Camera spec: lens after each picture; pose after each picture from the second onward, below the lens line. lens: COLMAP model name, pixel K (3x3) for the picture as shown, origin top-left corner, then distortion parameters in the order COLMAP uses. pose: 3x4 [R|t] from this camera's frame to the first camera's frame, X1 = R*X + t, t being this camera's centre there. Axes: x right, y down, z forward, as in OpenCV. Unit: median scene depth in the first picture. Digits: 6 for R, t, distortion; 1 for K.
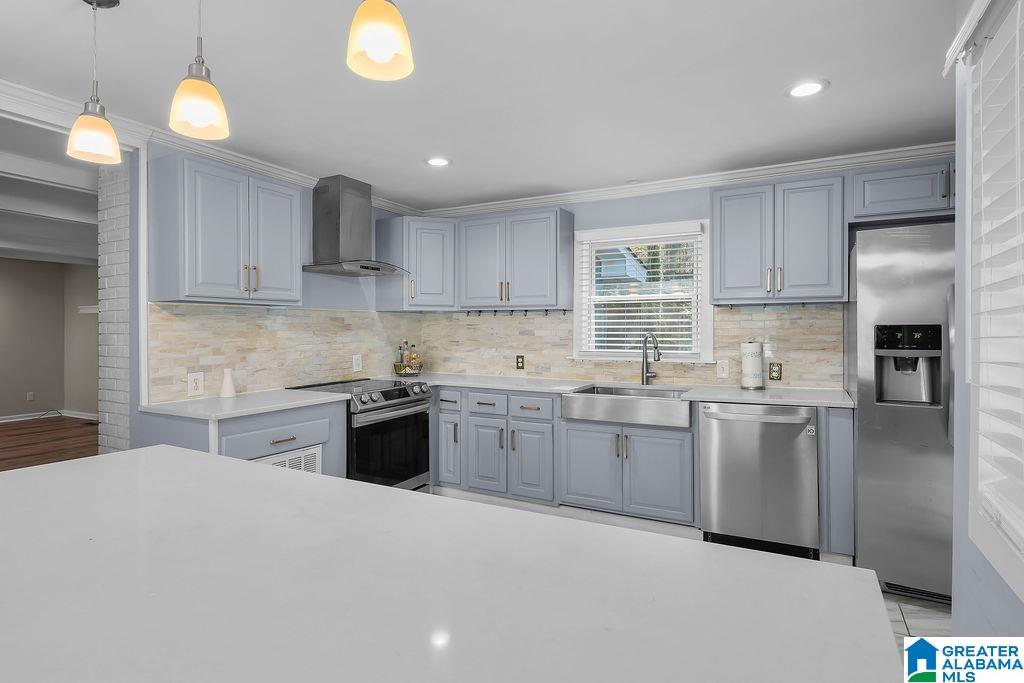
lens RADIAL K [[529.4, 0, 497.2], [0, 529.4, 330.6], [0, 0, 1]] dist [0.000734, 0.000182]
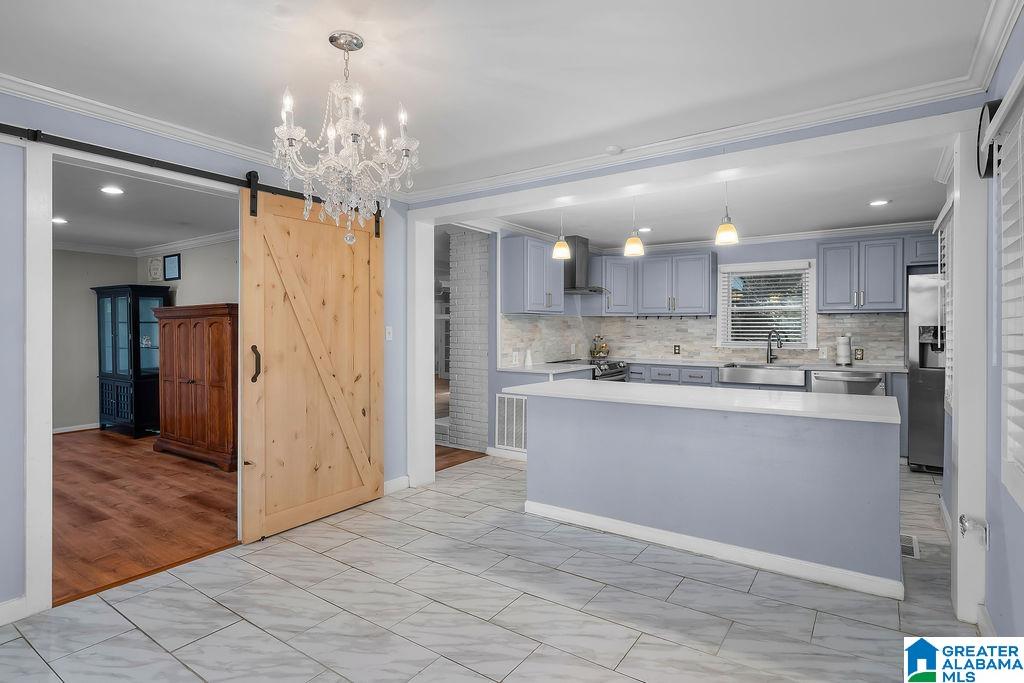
lens RADIAL K [[528.2, 0, 493.5], [0, 528.2, 329.2], [0, 0, 1]] dist [0.023056, -0.000372]
pose [[0.993701, 0.001467, -0.112051, -0.367760], [-0.001428, 0.999999, 0.000430, 0.000944], [0.112051, -0.000267, 0.993702, -0.681458]]
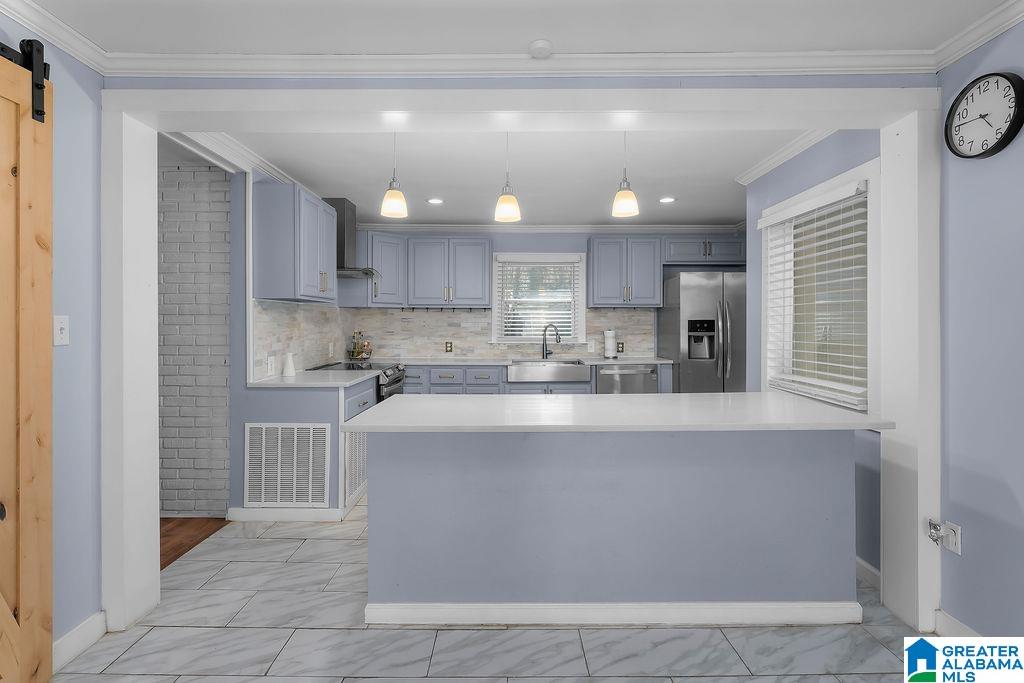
lens RADIAL K [[534.2, 0, 492.6], [0, 534.2, 322.6], [0, 0, 1]] dist [0.003477, 0.000468]
pose [[0.877961, 0.002127, 0.478727, -0.593433], [0.000052, 0.999990, -0.004539, 0.005517], [-0.478732, 0.004010, 0.877952, -0.273814]]
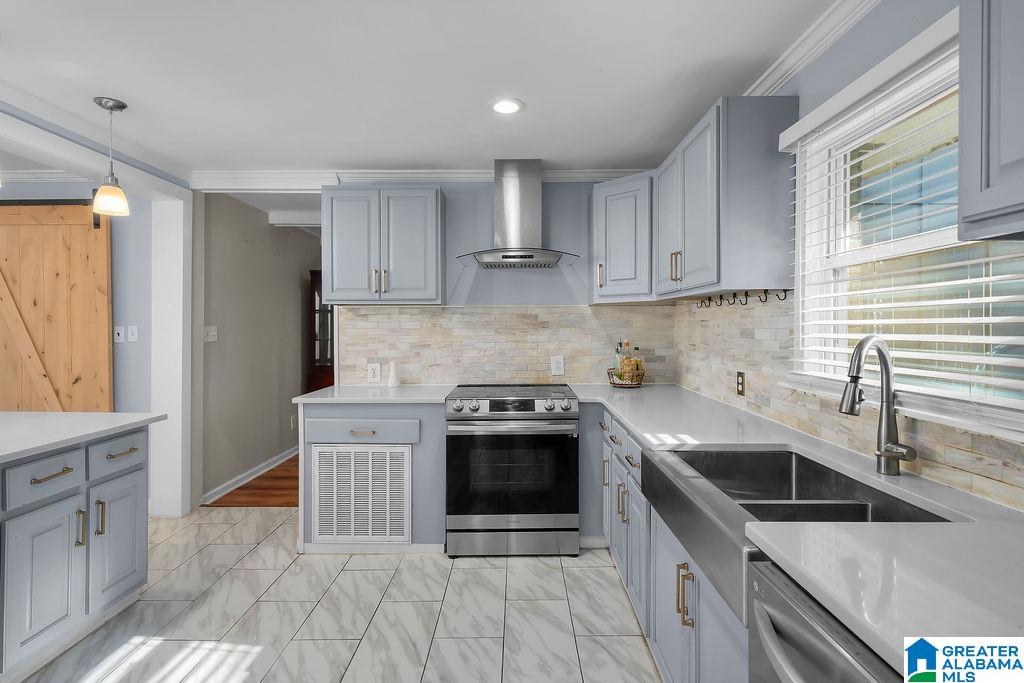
lens RADIAL K [[491.4, 0, 511.3], [0, 491.4, 330.2], [0, 0, 1]] dist [0.000813, 0.000433]
pose [[0.491682, 0.006528, -0.870750, 0.463254], [-0.001423, 0.999977, 0.006693, -0.003393], [0.870774, -0.002051, 0.491680, 0.602780]]
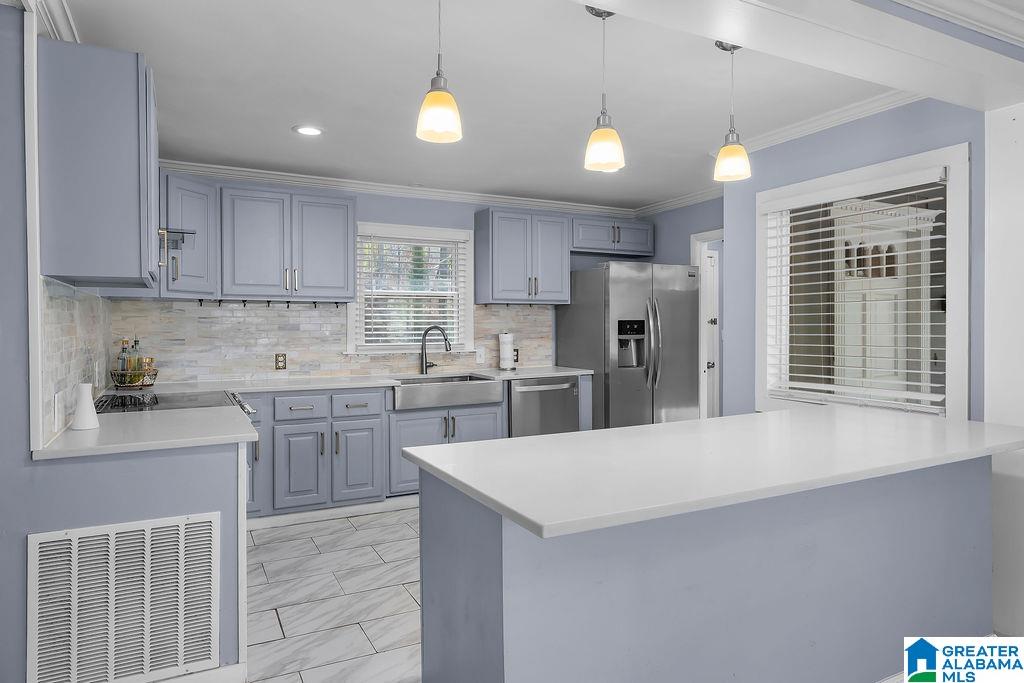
lens RADIAL K [[656.4, 0, 511.3], [0, 656.4, 329.6], [0, 0, 1]] dist [0.005309, 0.001081]
pose [[0.540215, -0.007138, 0.841497, -0.771920], [0.003680, 0.999975, 0.006120, 0.003284], [-0.841519, -0.000209, 0.540227, 0.123868]]
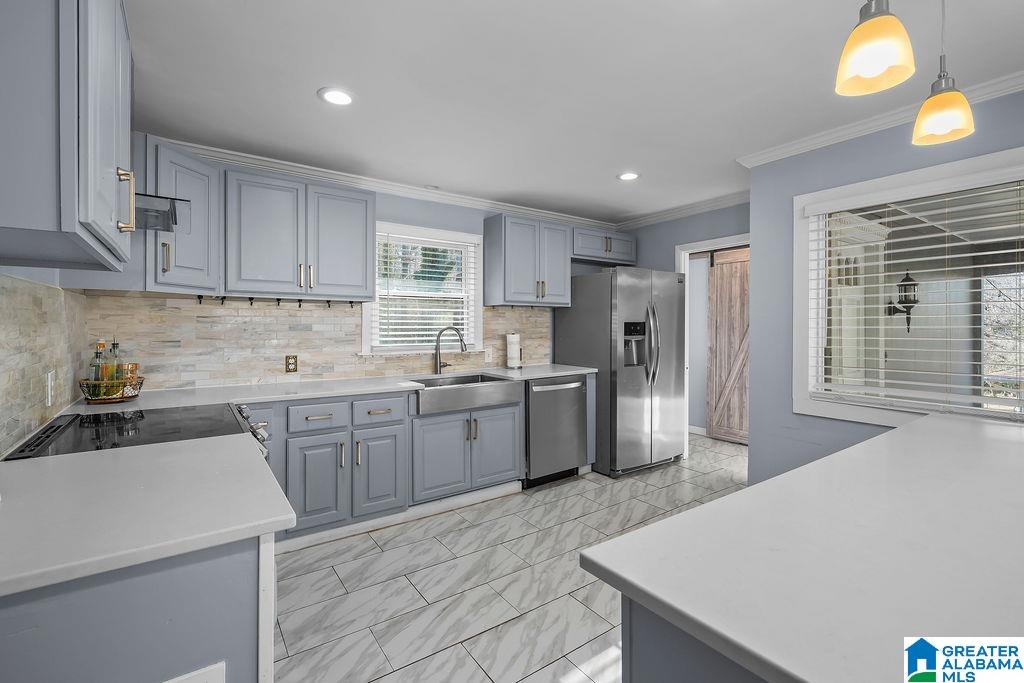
lens RADIAL K [[469.7, 0, 512.2], [0, 469.7, 325.2], [0, 0, 1]] dist [-0.001835, -0.000063]
pose [[0.418995, 0.000807, 0.907988, -0.554321], [-0.000417, 1.000000, -0.000696, 0.001038], [-0.907988, -0.000087, 0.418995, 0.458845]]
